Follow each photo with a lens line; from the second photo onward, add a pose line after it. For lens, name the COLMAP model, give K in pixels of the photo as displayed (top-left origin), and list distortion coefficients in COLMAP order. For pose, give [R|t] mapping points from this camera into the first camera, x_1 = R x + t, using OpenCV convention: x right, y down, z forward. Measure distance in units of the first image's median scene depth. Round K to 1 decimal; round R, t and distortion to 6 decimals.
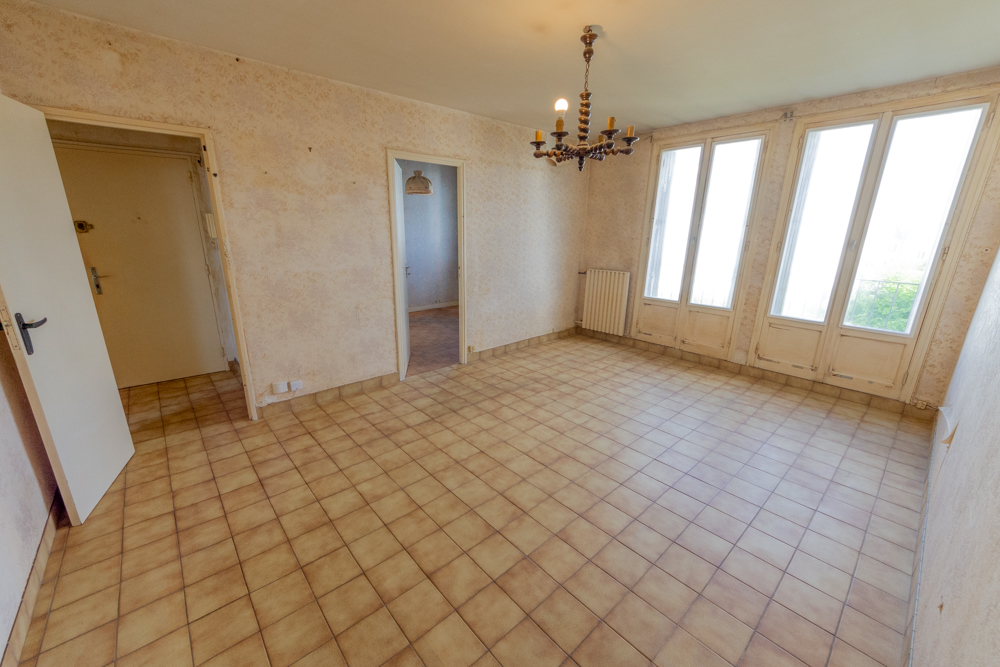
lens RADIAL K [[369.7, 0, 500.0], [0, 369.7, 333.5], [0, 0, 1]] dist [-0.000682, -0.000210]
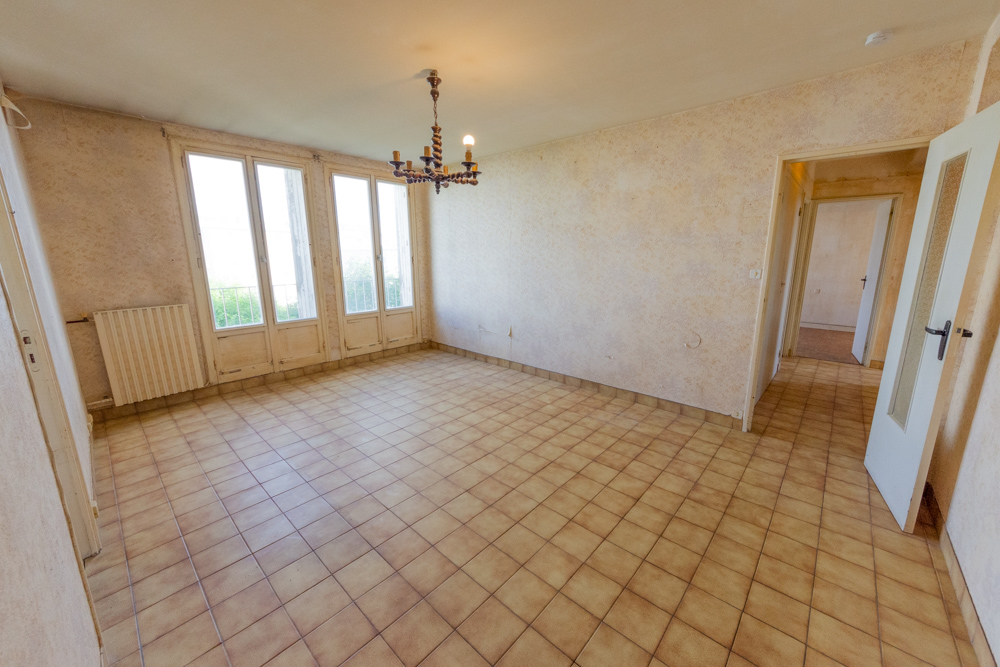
lens RADIAL K [[355.9, 0, 499.0], [0, 355.9, 326.8], [0, 0, 1]] dist [-0.000066, -0.000136]
pose [[-0.043579, -0.215143, 0.975610, -0.553621], [0.273880, 0.936553, 0.218764, -0.149908], [-0.960776, 0.276733, 0.018109, 0.548954]]
